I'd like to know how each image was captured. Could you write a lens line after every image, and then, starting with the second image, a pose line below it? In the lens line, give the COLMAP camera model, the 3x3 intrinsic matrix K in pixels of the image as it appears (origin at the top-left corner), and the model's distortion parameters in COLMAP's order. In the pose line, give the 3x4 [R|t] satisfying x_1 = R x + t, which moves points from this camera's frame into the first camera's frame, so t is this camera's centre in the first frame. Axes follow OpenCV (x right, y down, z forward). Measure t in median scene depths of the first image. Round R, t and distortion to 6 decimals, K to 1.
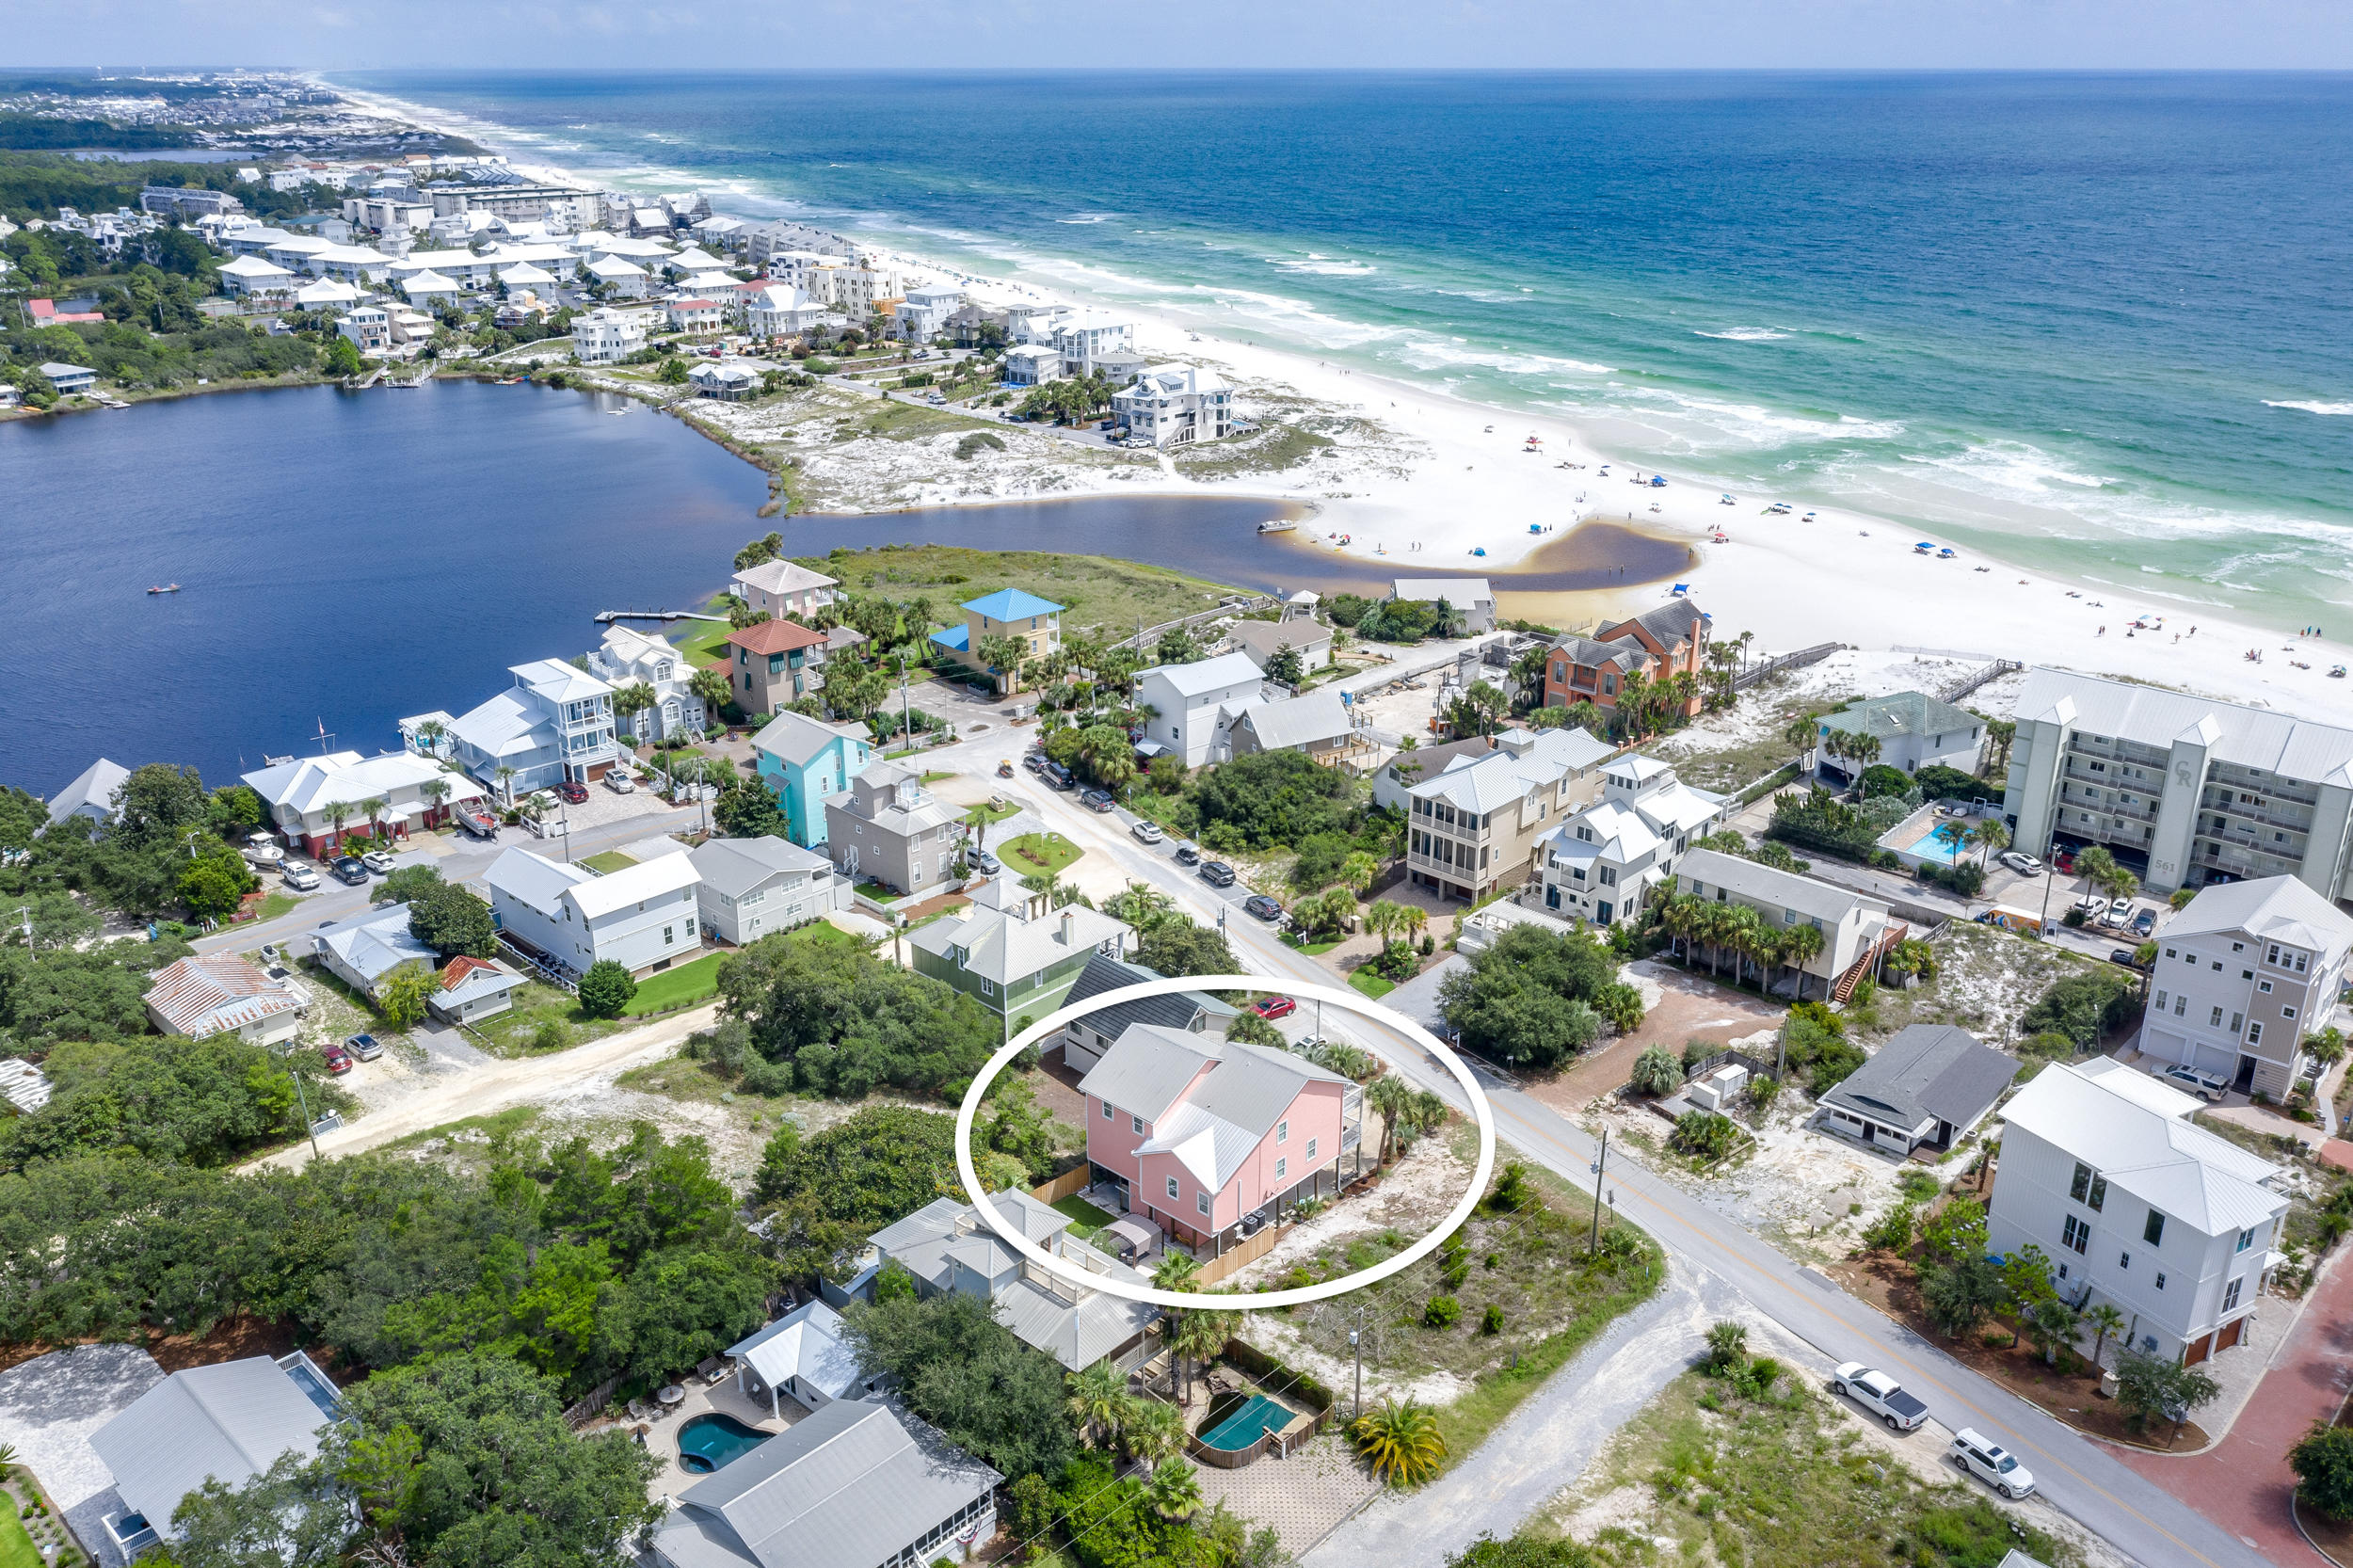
lens RADIAL K [[1882.5, 0, 1176.5], [0, 1882.5, 784.0], [0, 0, 1]] dist [-0.015674, 0.001436]
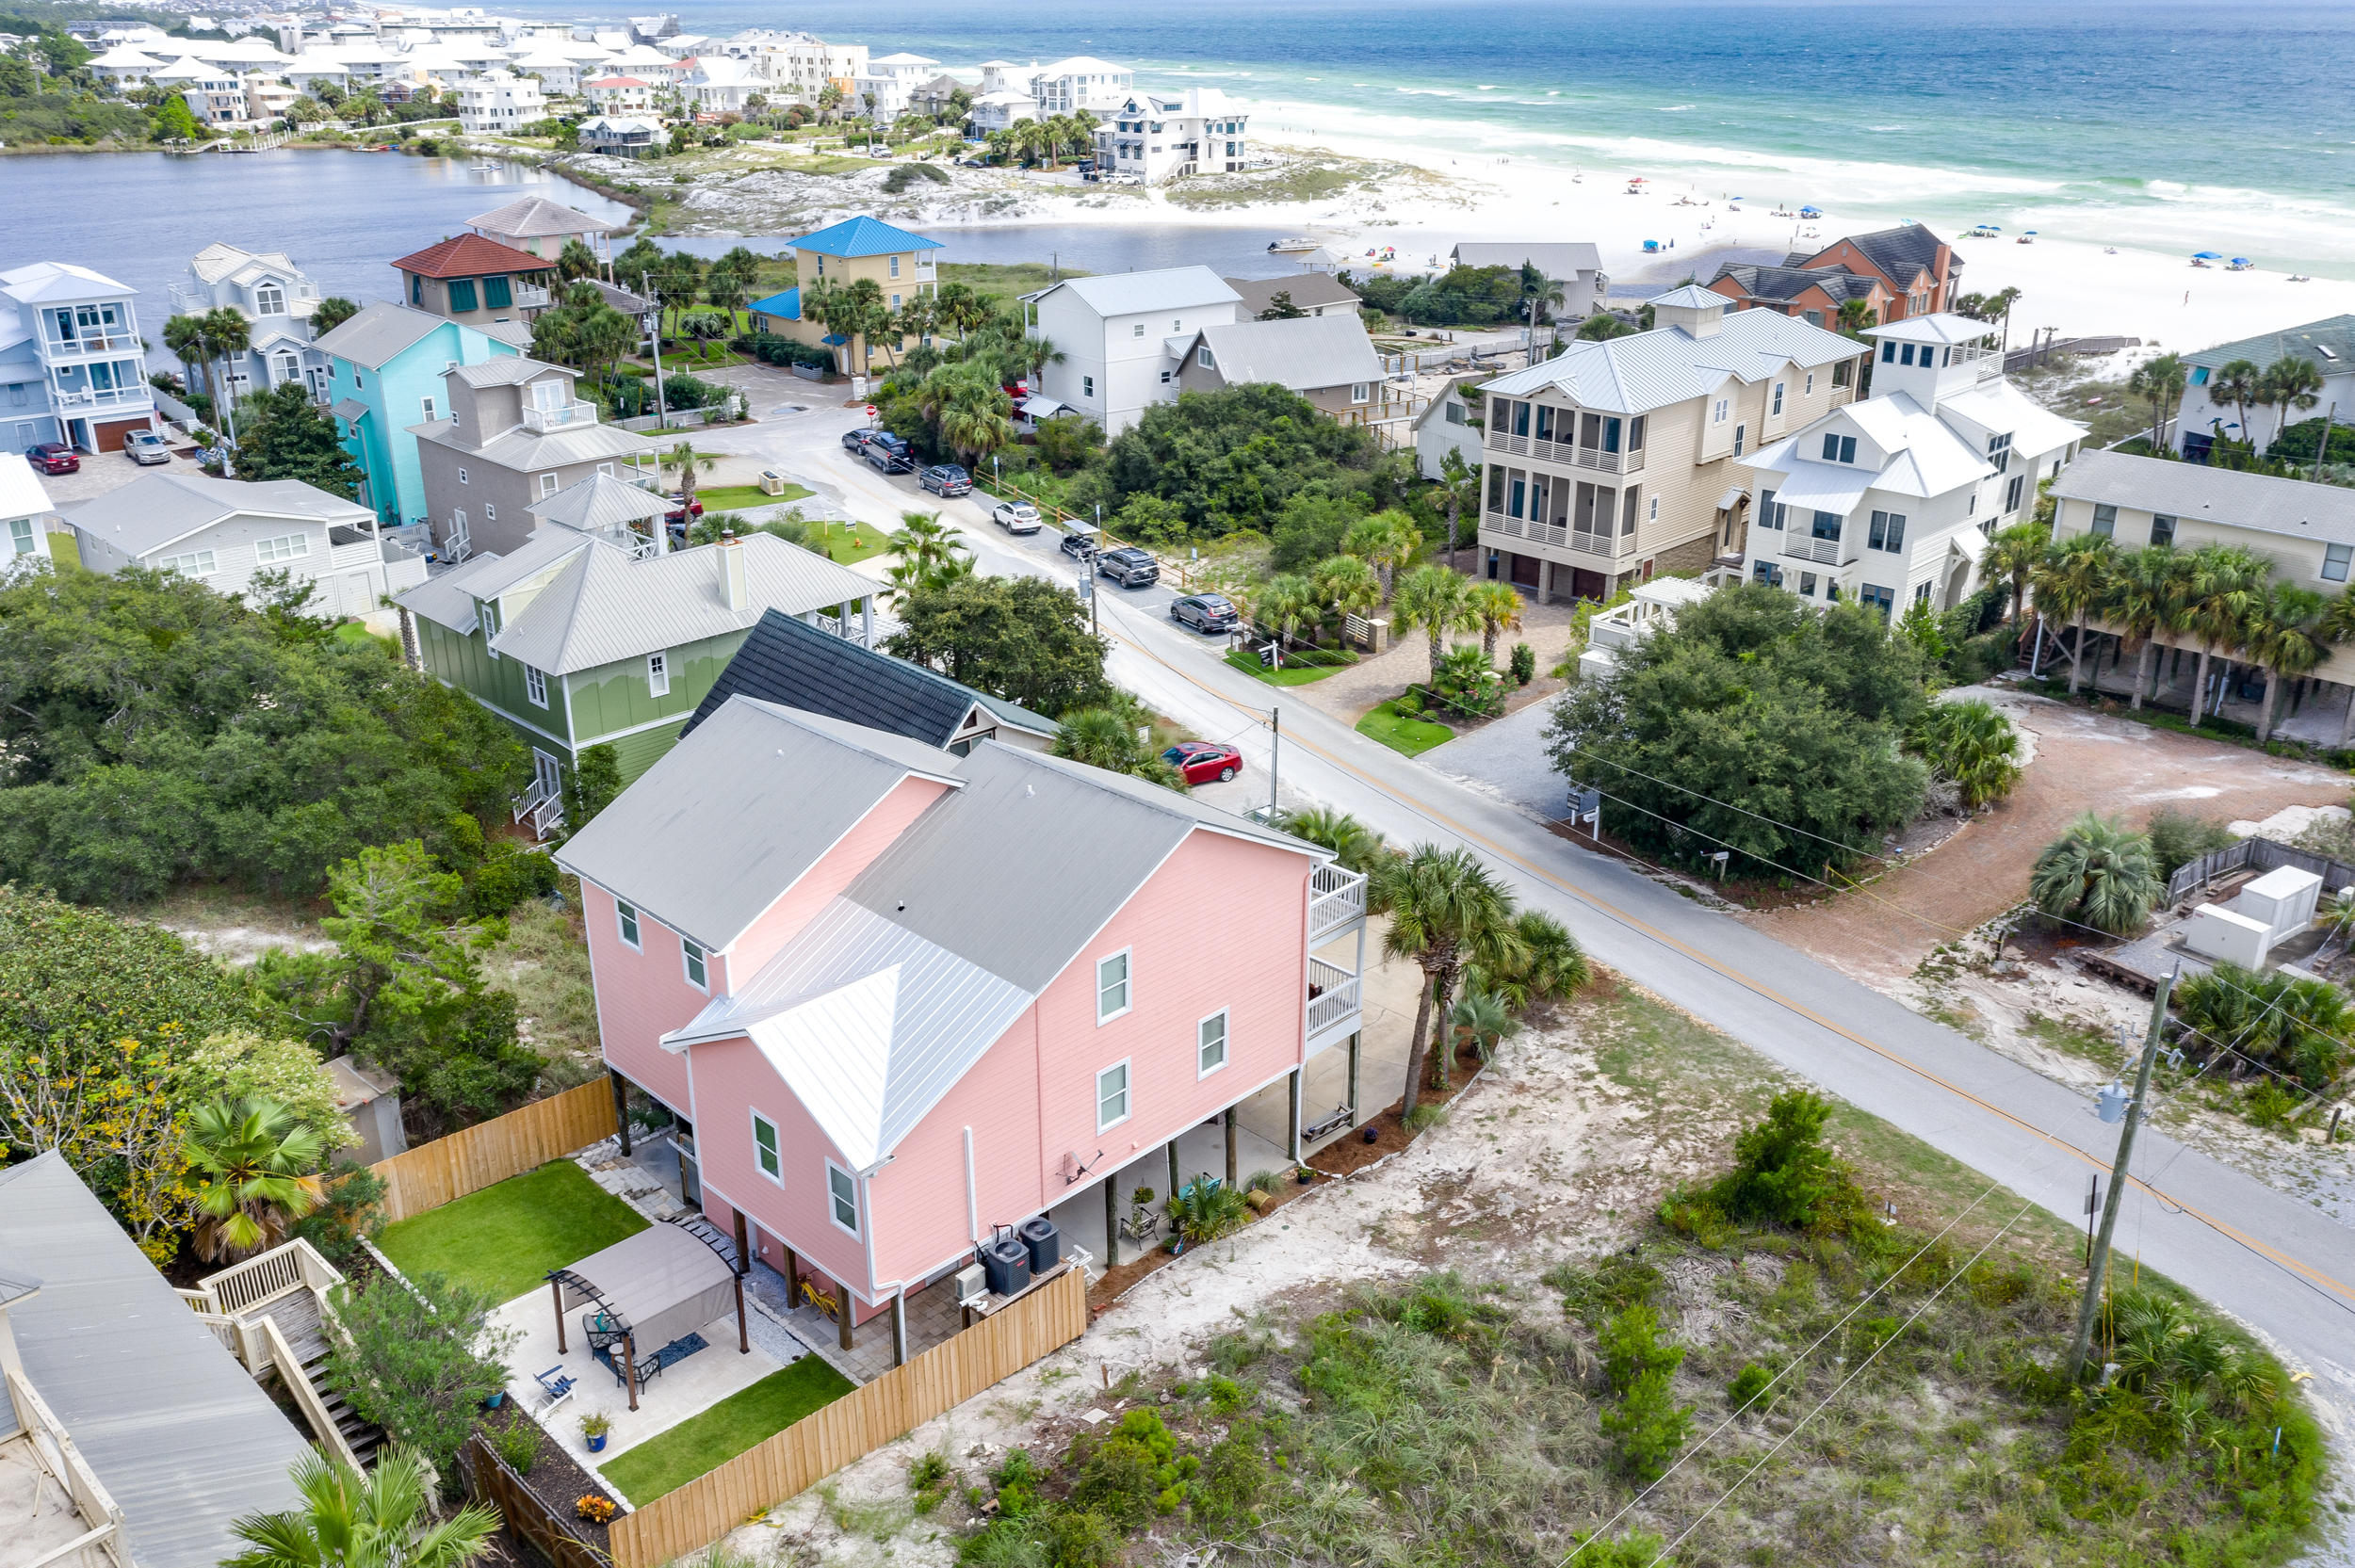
lens RADIAL K [[1883.9, 0, 1177.5], [0, 1883.9, 784.0], [0, 0, 1]] dist [-0.015674, 0.001436]
pose [[0.999576, 0.009457, -0.027526, 0.055667], [-0.008780, 0.999659, 0.024600, 0.103091], [0.027749, -0.024348, 0.999318, 0.488634]]
